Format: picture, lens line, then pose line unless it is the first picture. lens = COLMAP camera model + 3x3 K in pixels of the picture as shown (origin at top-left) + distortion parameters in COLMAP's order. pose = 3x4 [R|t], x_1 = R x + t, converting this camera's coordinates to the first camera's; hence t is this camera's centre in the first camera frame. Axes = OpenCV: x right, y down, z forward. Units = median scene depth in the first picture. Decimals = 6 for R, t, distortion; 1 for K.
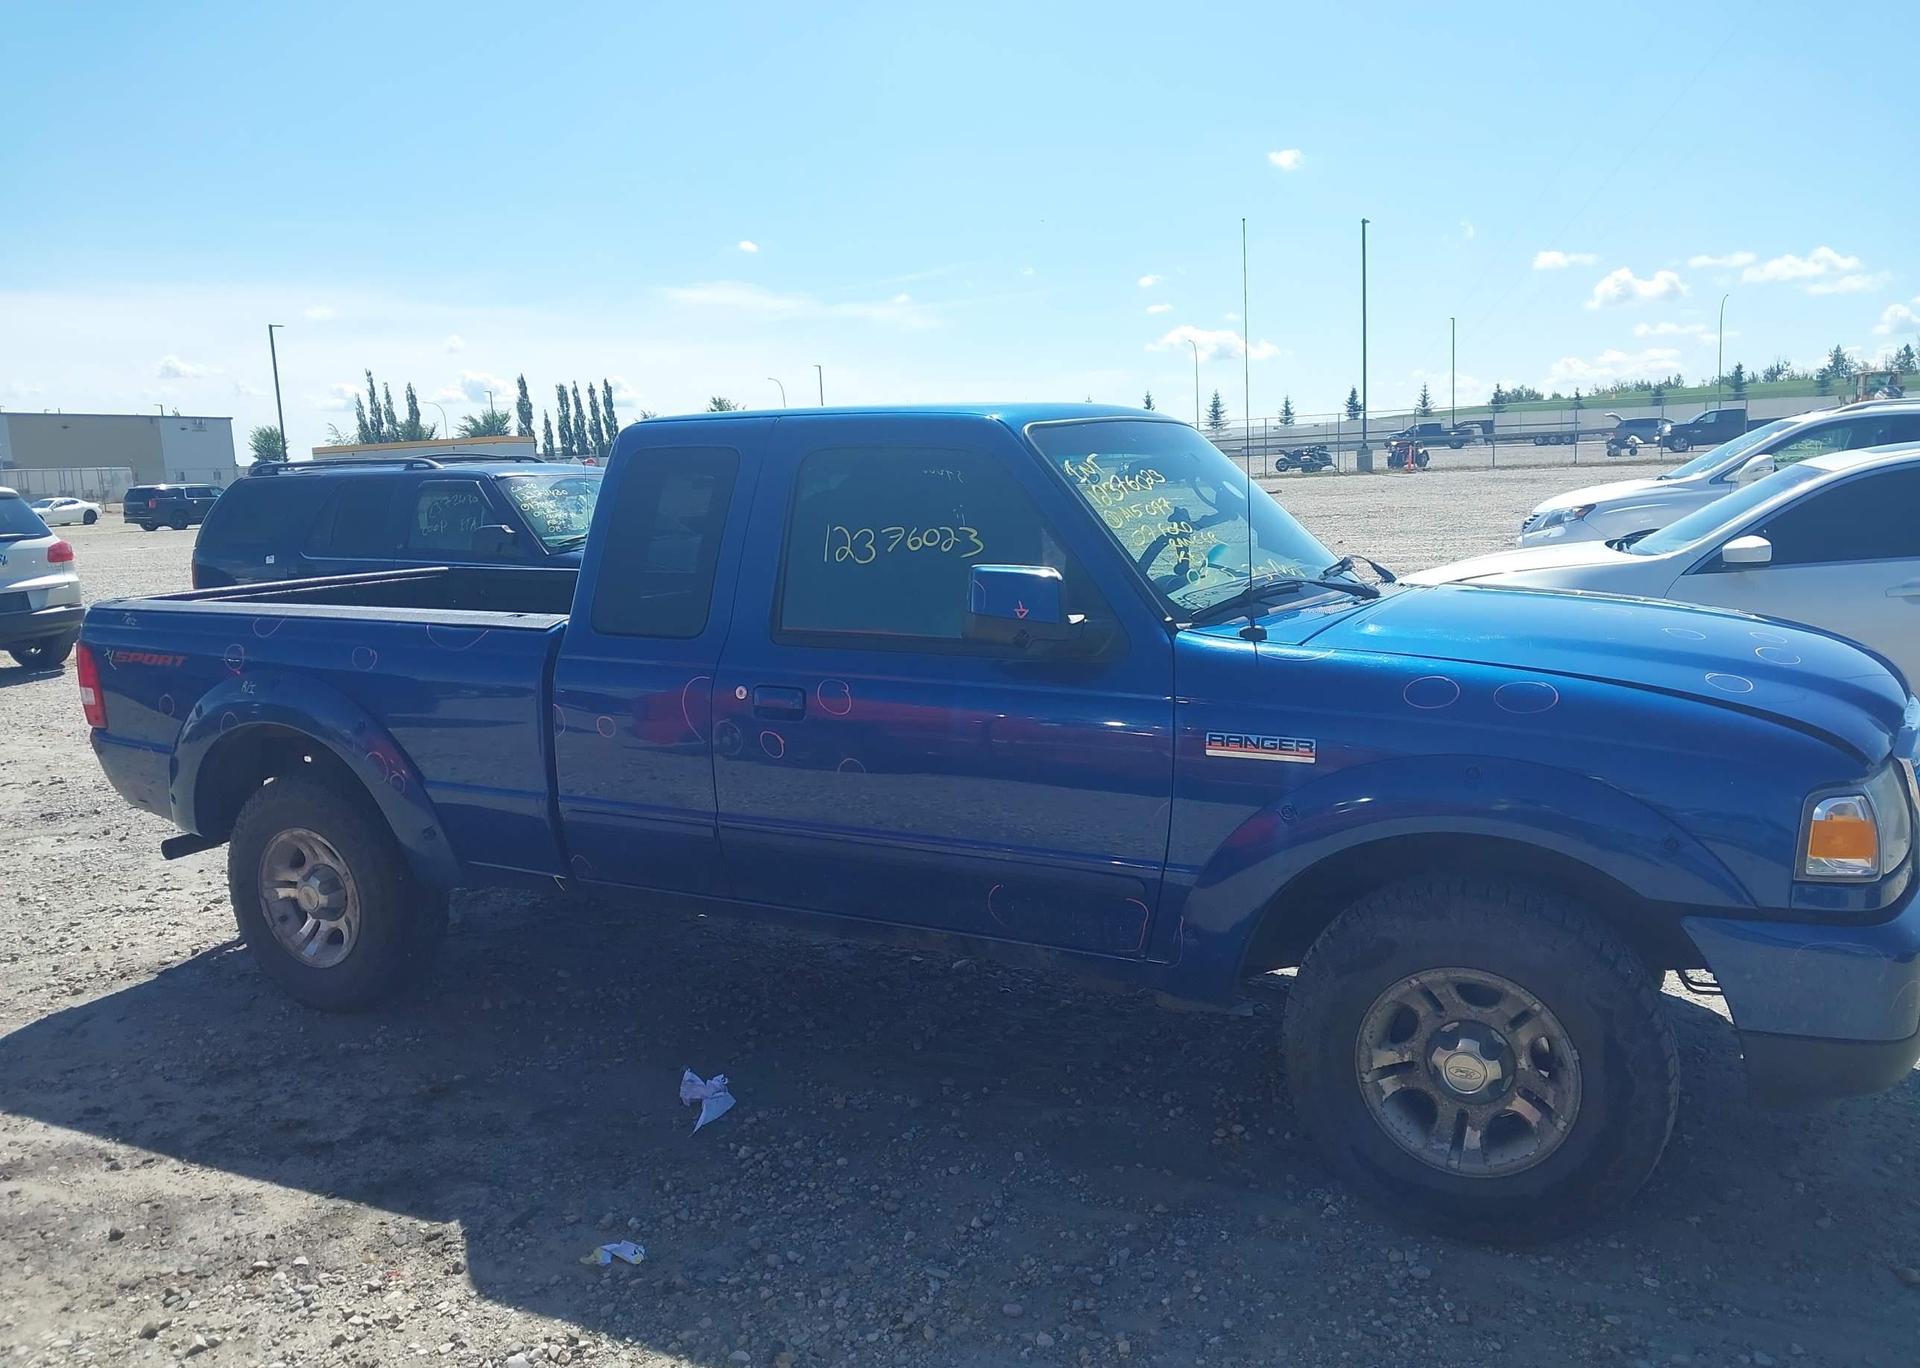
lens RADIAL K [[1510.3, 0, 946.3], [0, 1510.3, 697.0], [0, 0, 1]] dist [0.029682, -0.035727]
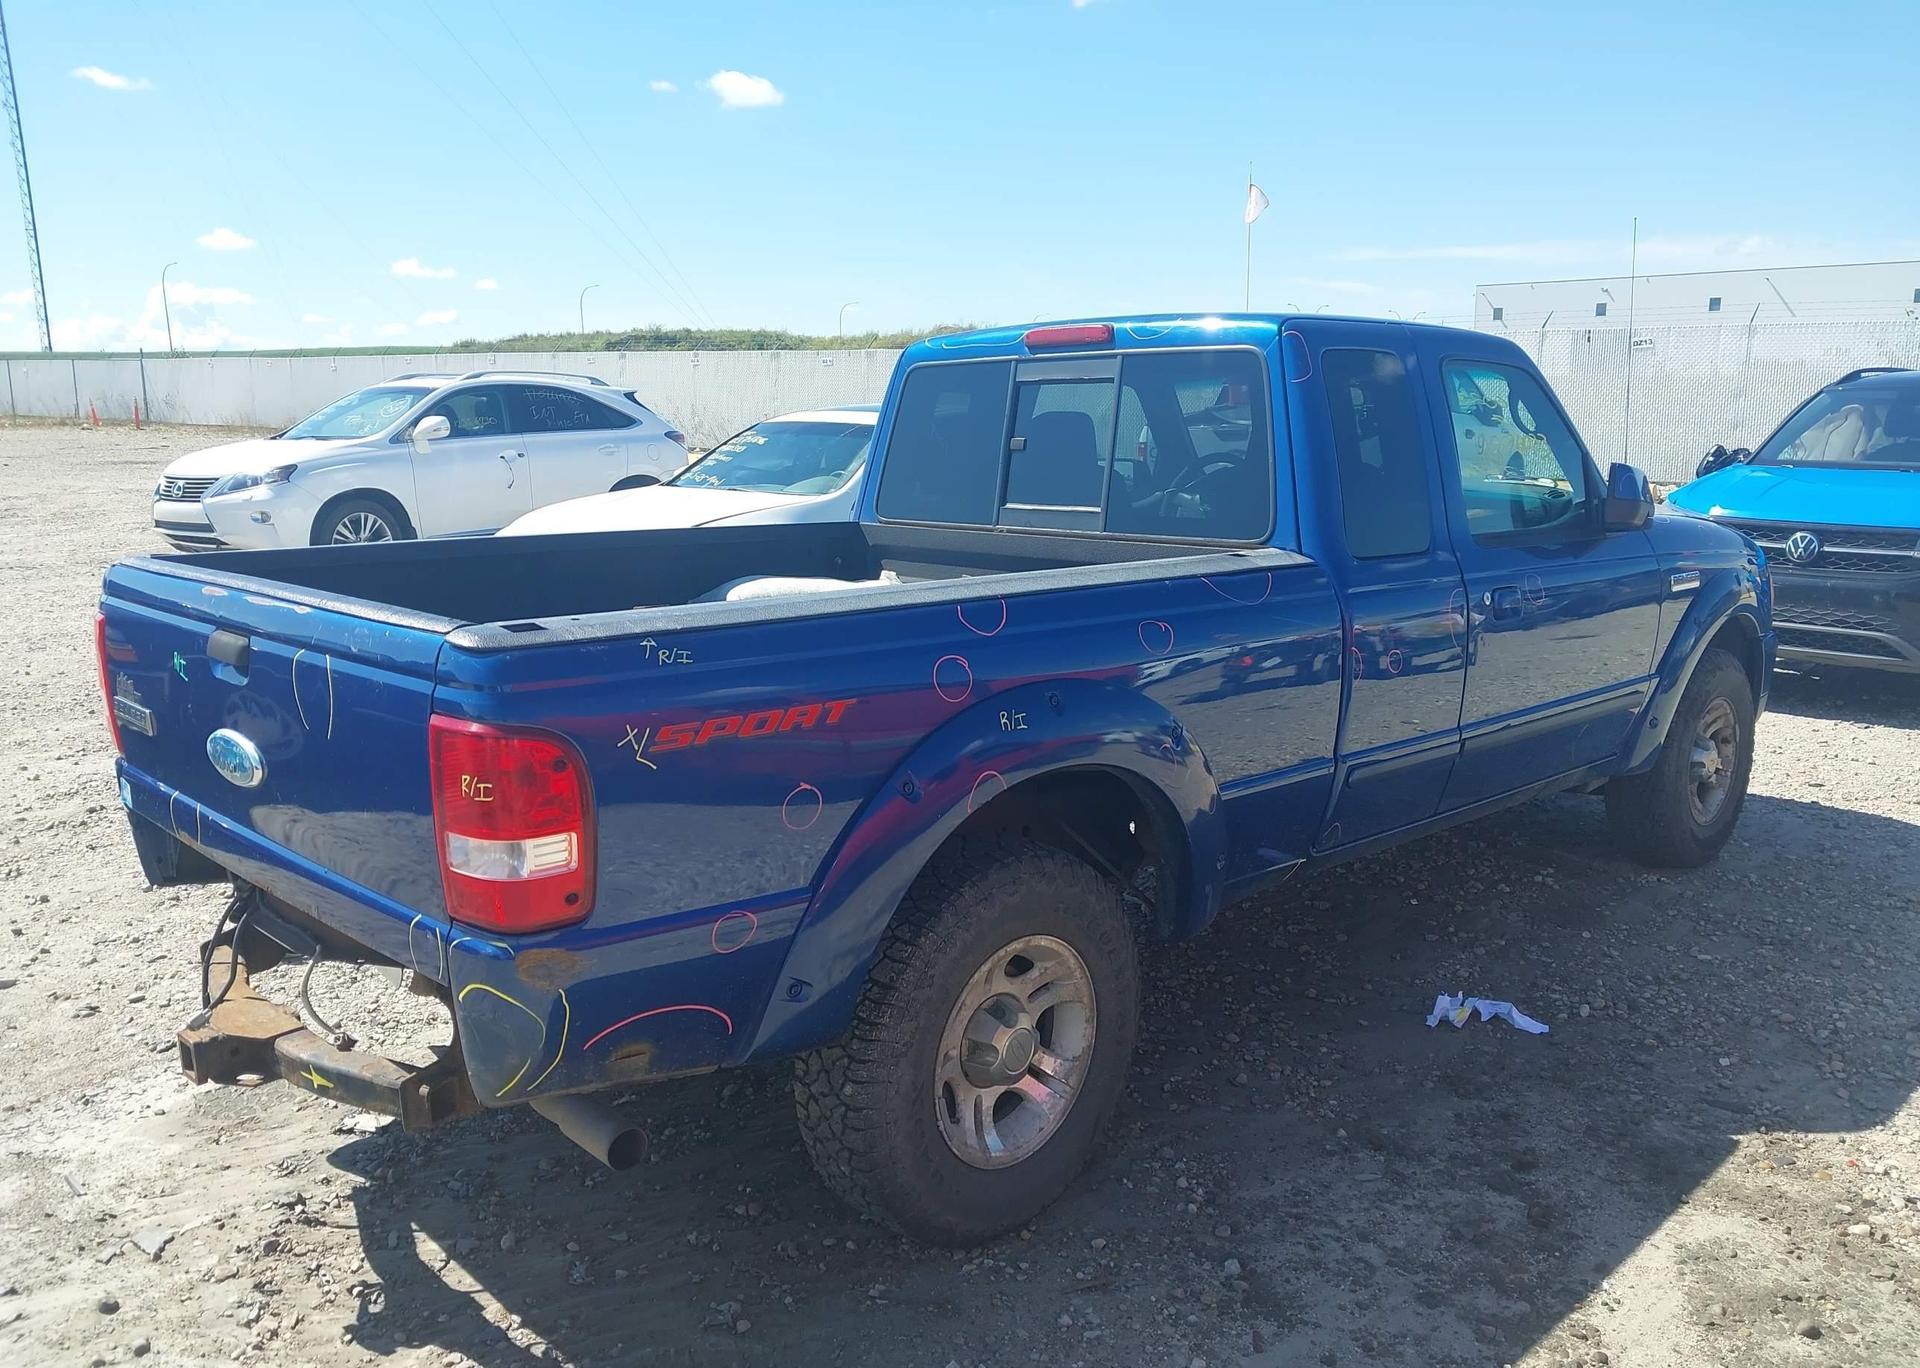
lens RADIAL K [[1510.3, 0, 972.1], [0, 1510.3, 678.8], [0, 0, 1]] dist [0.029682, -0.035727]
pose [[0.312725, -0.137843, 0.939789, -0.361343], [0.137730, 0.985538, 0.098722, -0.029110], [-0.939805, 0.098564, 0.327187, 0.295898]]
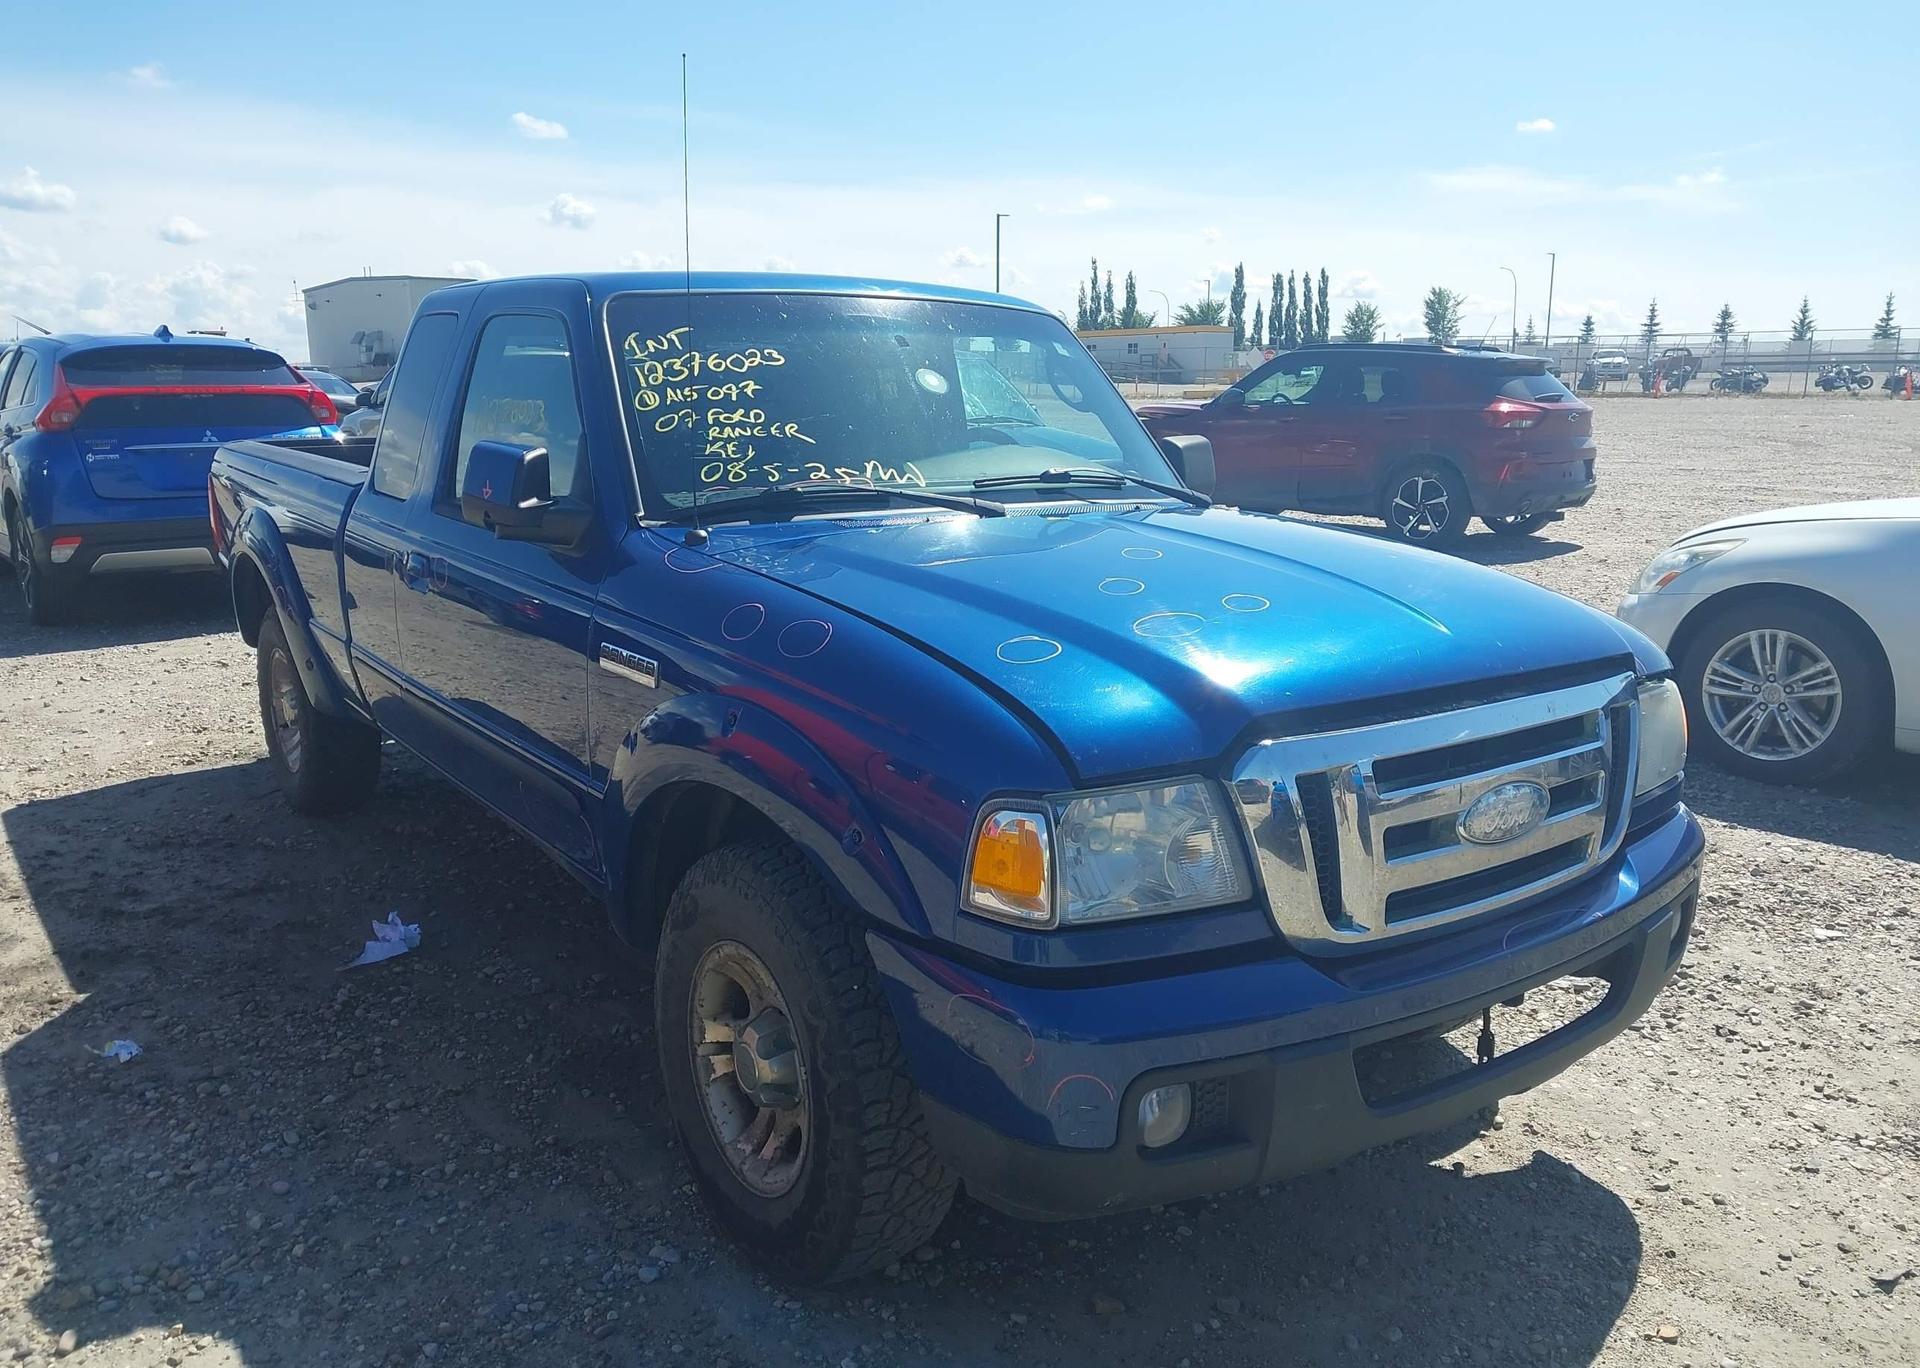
lens RADIAL K [[1510.3, 0, 959.4], [0, 1510.3, 699.9], [0, 0, 1]] dist [0.029682, -0.035727]
pose [[0.893991, 0.131130, -0.428469, 0.191787], [-0.100874, 0.990572, 0.092687, -0.011735], [0.436584, -0.039640, 0.898790, 0.072001]]
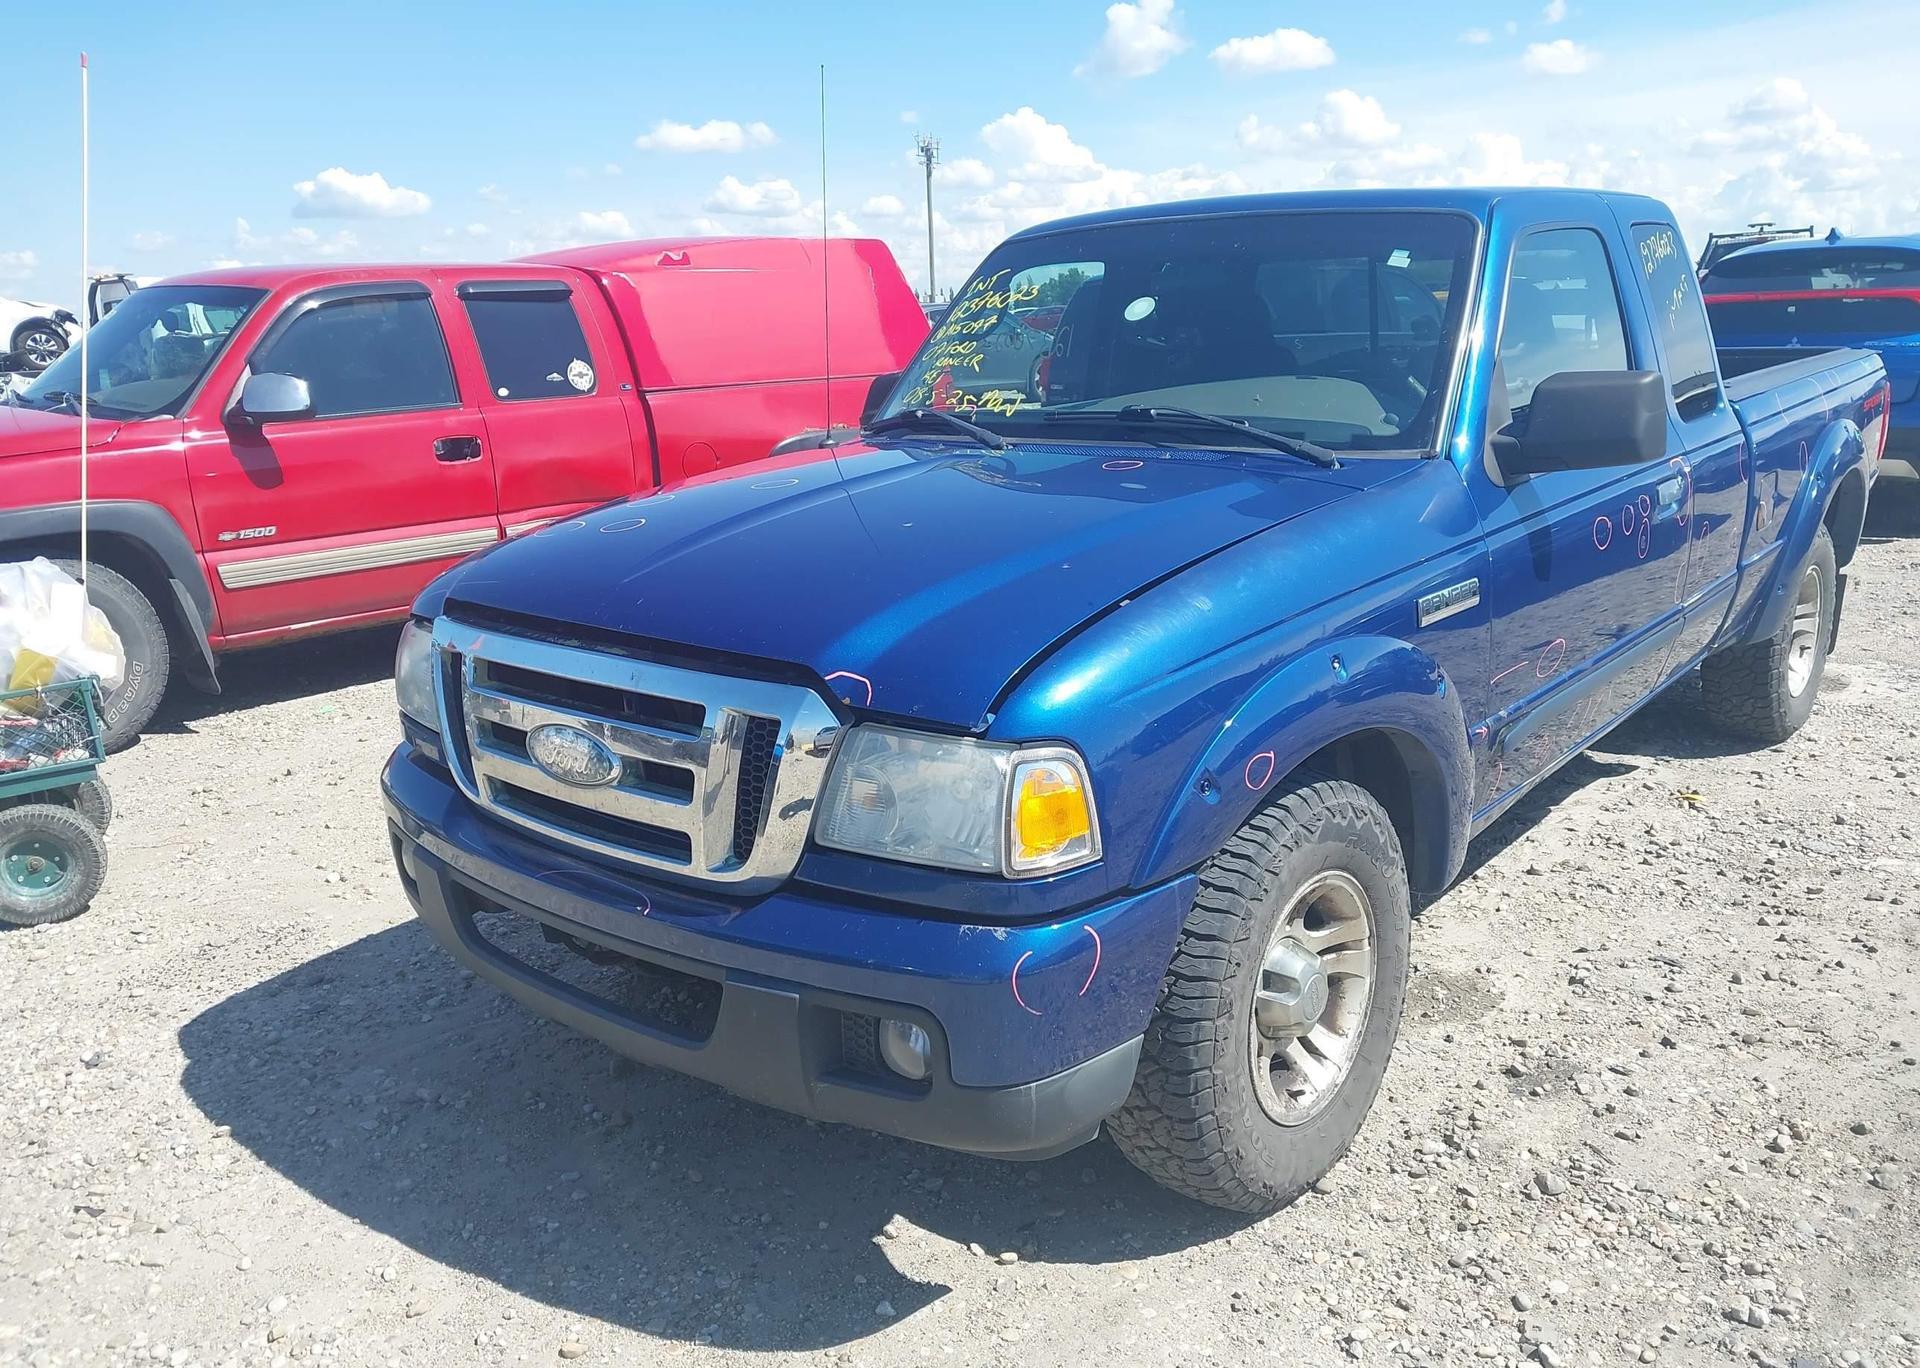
lens RADIAL K [[1510.3, 0, 972.0], [0, 1510.3, 688.2], [0, 0, 1]] dist [0.029682, -0.035727]
pose [[-0.237854, 0.279978, -0.930074, 0.338859], [-0.099313, 0.945526, 0.310028, -0.060581], [0.966210, 0.166110, -0.197092, 0.356433]]
